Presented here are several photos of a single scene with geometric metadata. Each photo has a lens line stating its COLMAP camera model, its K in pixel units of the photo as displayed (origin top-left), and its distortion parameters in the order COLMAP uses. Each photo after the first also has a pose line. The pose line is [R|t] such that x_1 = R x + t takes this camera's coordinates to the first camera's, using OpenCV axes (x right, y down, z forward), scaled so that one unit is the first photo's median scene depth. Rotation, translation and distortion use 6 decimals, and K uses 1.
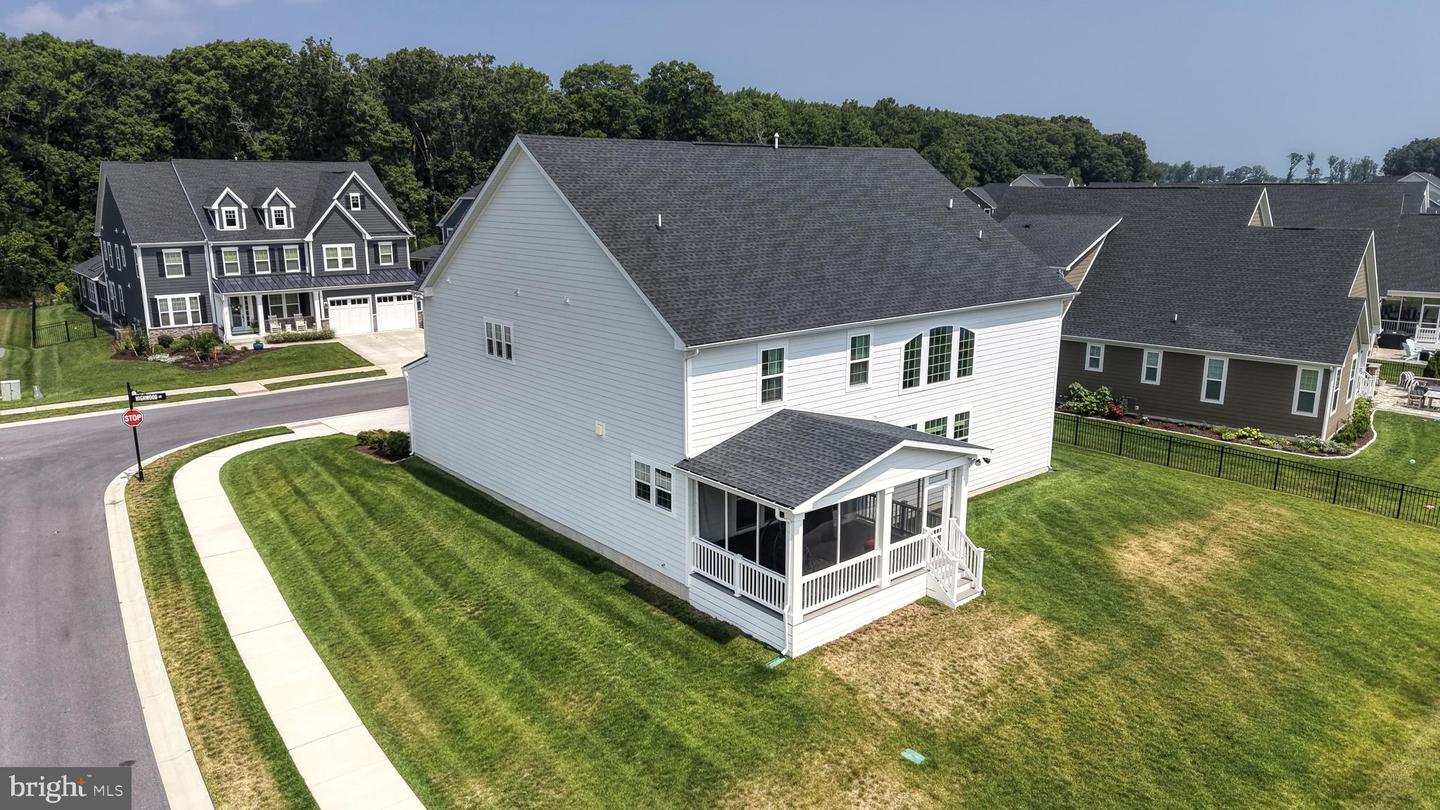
lens RADIAL K [[953.8, 0, 720.7], [0, 953.8, 425.1], [0, 0, 1]] dist [-0.000772, -0.000180]
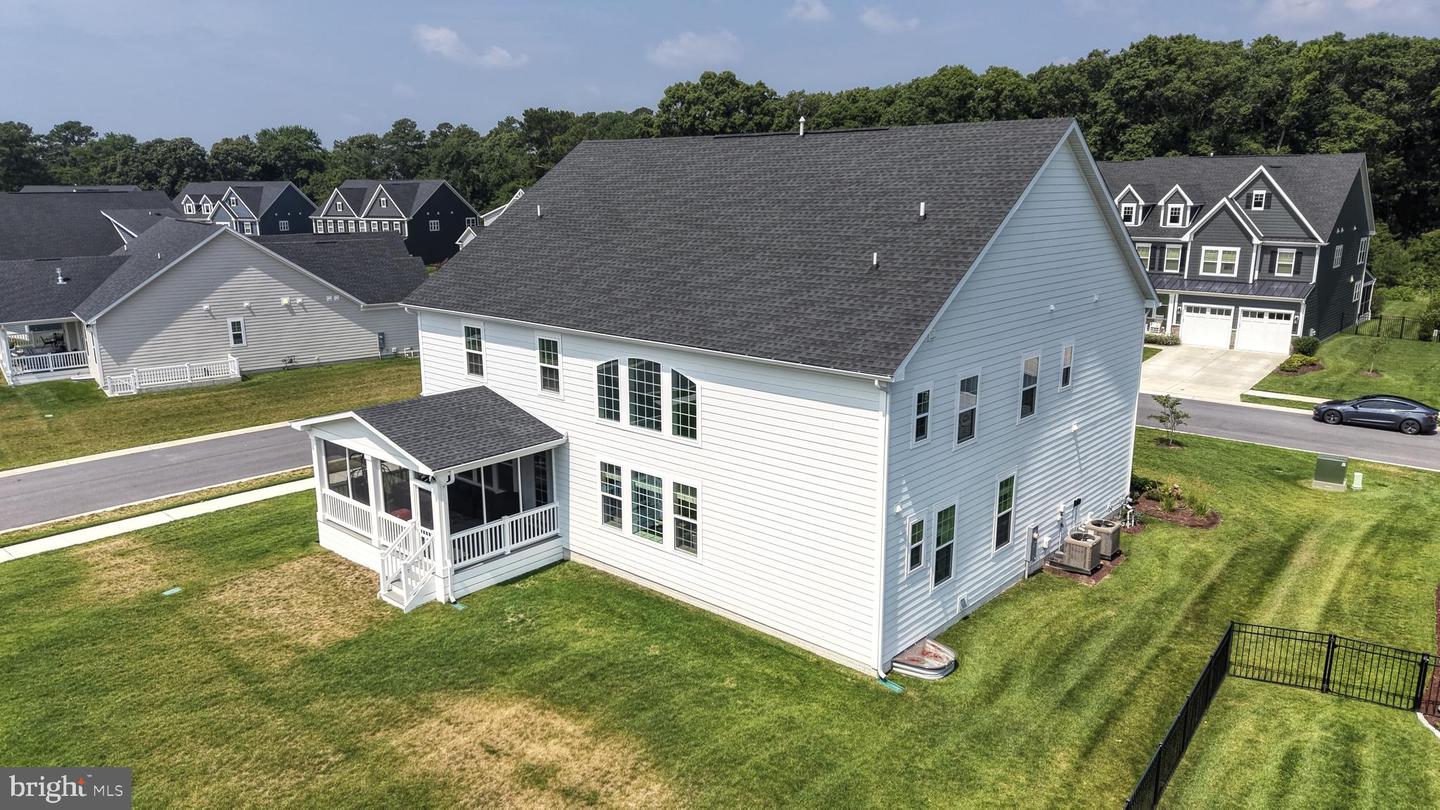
lens RADIAL K [[959.8, 0, 720.0], [0, 959.8, 405.0], [0, 0, 1]] dist [0.028980, -0.002406]
pose [[0.137845, 0.222362, -0.965170, 0.992802], [-0.241981, 0.952504, 0.184884, -0.223964], [0.960439, 0.208068, 0.185105, 0.893086]]
